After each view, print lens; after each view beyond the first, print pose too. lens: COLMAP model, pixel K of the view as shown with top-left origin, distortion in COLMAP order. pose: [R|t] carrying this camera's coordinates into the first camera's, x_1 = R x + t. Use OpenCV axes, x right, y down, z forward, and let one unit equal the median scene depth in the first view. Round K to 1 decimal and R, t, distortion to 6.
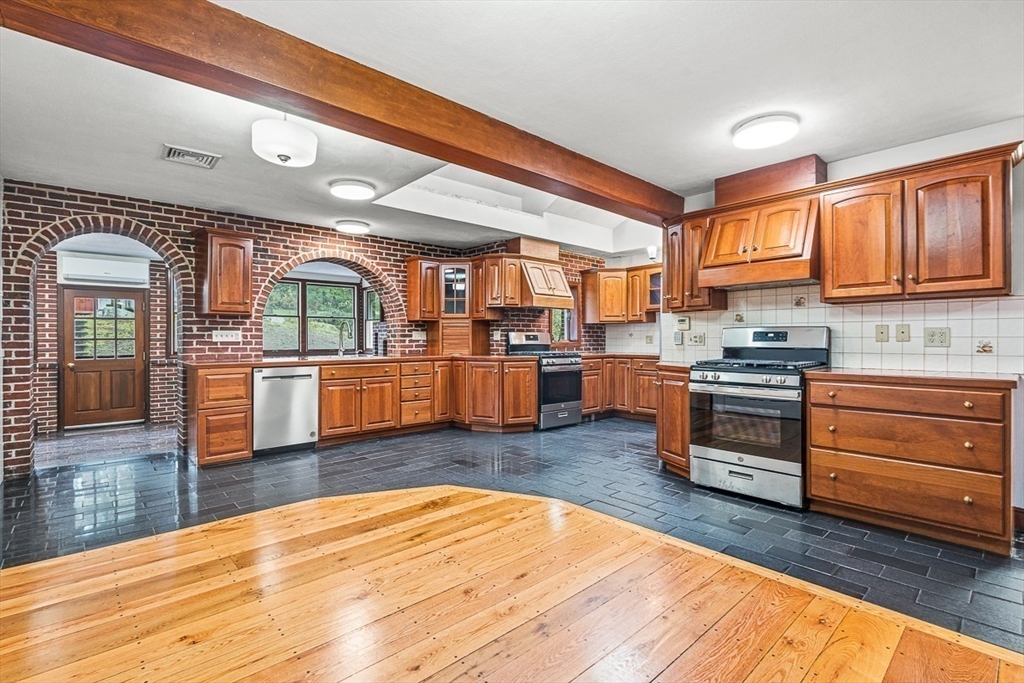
lens RADIAL K [[466.7, 0, 511.3], [0, 466.7, 339.8], [0, 0, 1]] dist [-0.001531, -0.000088]
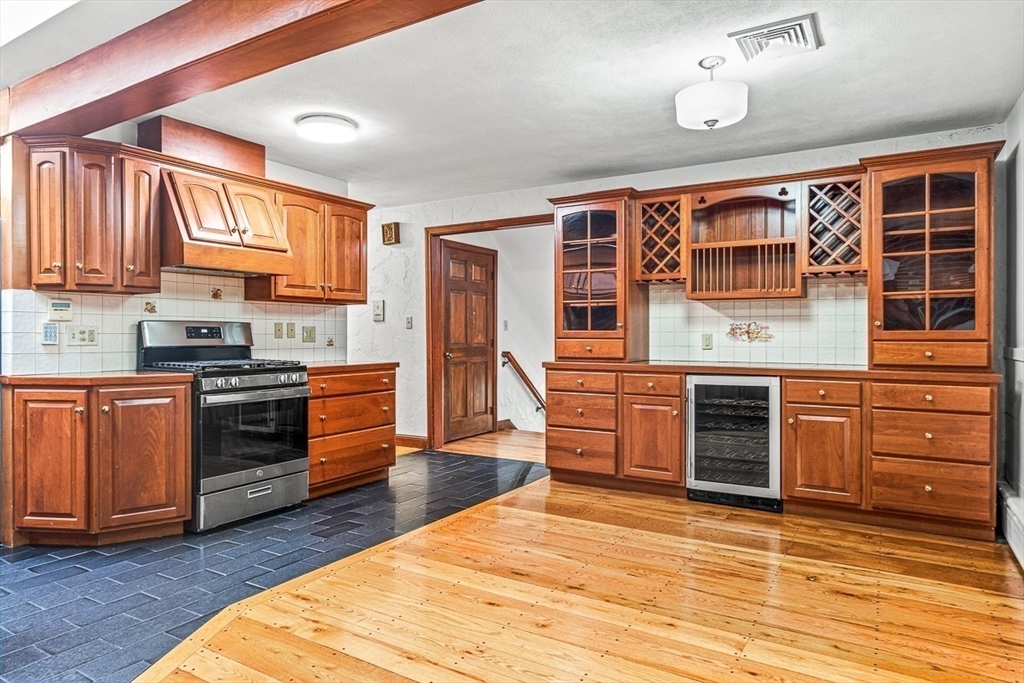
lens RADIAL K [[626.5, 0, 512.1], [0, 626.5, 333.8], [0, 0, 1]] dist [0.000240, 0.000708]
pose [[-0.280130, 0.004200, 0.959953, -0.451388], [0.002070, 0.999991, -0.003771, 0.000271], [-0.959960, 0.000931, -0.280136, 0.519567]]
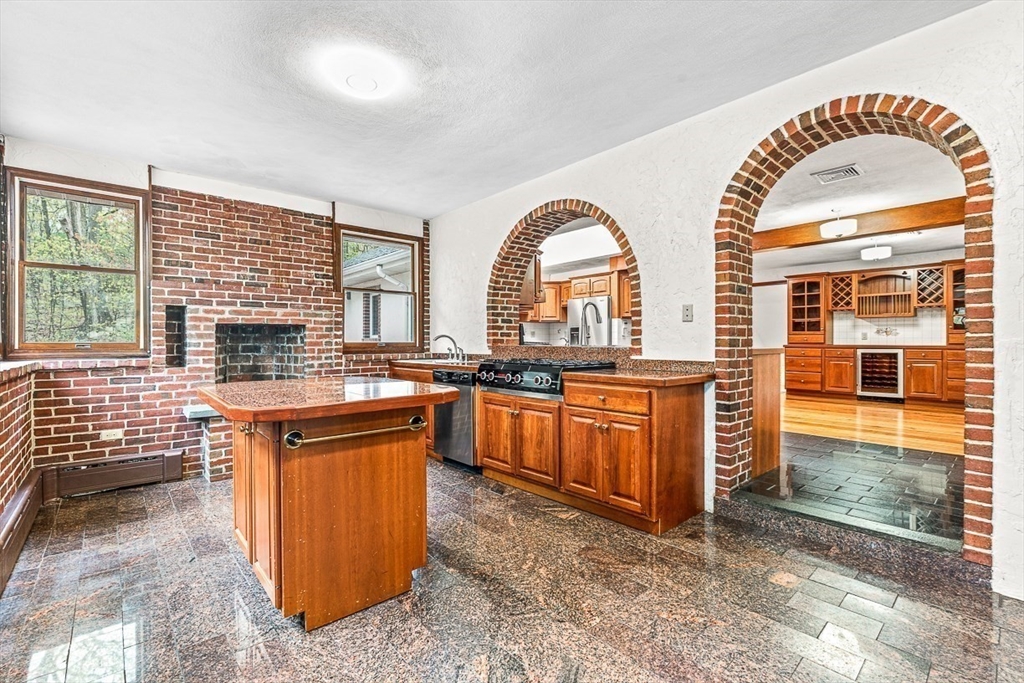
lens RADIAL K [[453.9, 0, 513.4], [0, 453.9, 341.8], [0, 0, 1]] dist [-0.000846, -0.000191]
pose [[0.009192, 0.005131, 0.999945, -1.148085], [-0.000233, 0.999987, -0.005129, 0.034139], [-0.999958, -0.000186, 0.009193, 1.120605]]
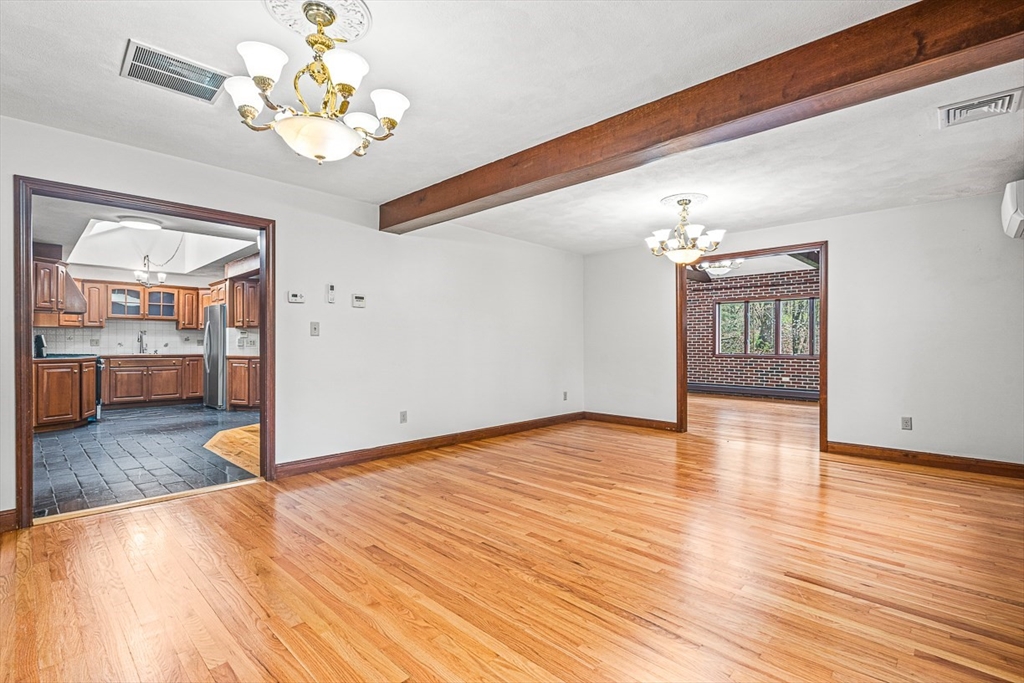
lens RADIAL K [[472.2, 0, 515.2], [0, 472.2, 344.7], [0, 0, 1]] dist [-0.002549, -0.000165]
pose [[-0.074701, -0.000384, 0.997206, -1.219044], [-0.002339, 0.999997, 0.000210, 0.002672], [-0.997203, -0.002316, -0.074701, 0.057435]]
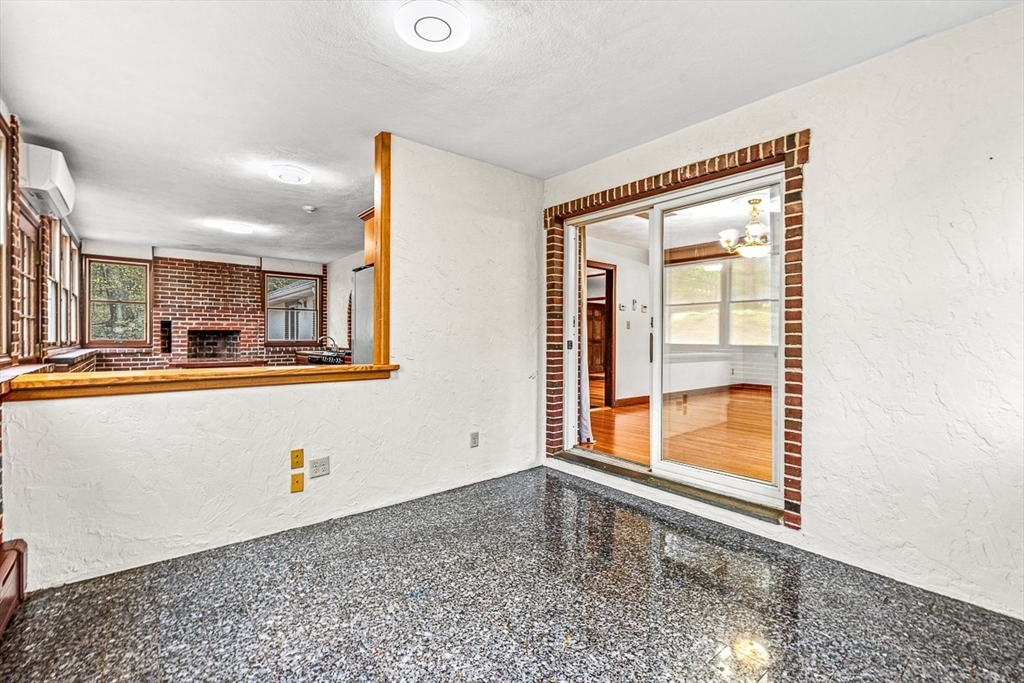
lens RADIAL K [[453.9, 0, 513.4], [0, 453.9, 341.8], [0, 0, 1]] dist [-0.000846, -0.000191]
pose [[0.038275, -0.001608, 0.999266, -1.726763], [-0.007502, 0.999970, 0.001897, 0.026566], [-0.999239, -0.007569, 0.038262, 0.593756]]
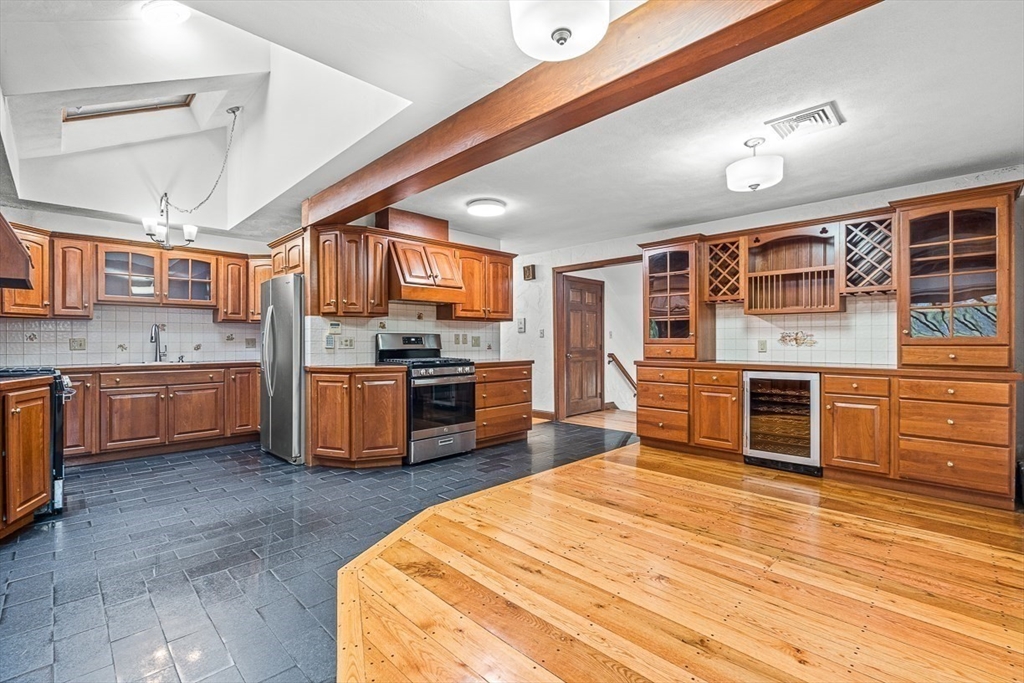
lens RADIAL K [[453.9, 0, 513.4], [0, 453.9, 341.8], [0, 0, 1]] dist [-0.000846, -0.000191]
pose [[-0.049767, 0.002335, 0.998758, -0.502880], [0.004229, 0.999989, -0.002128, 0.000080], [-0.998752, 0.004118, -0.049777, 0.514915]]
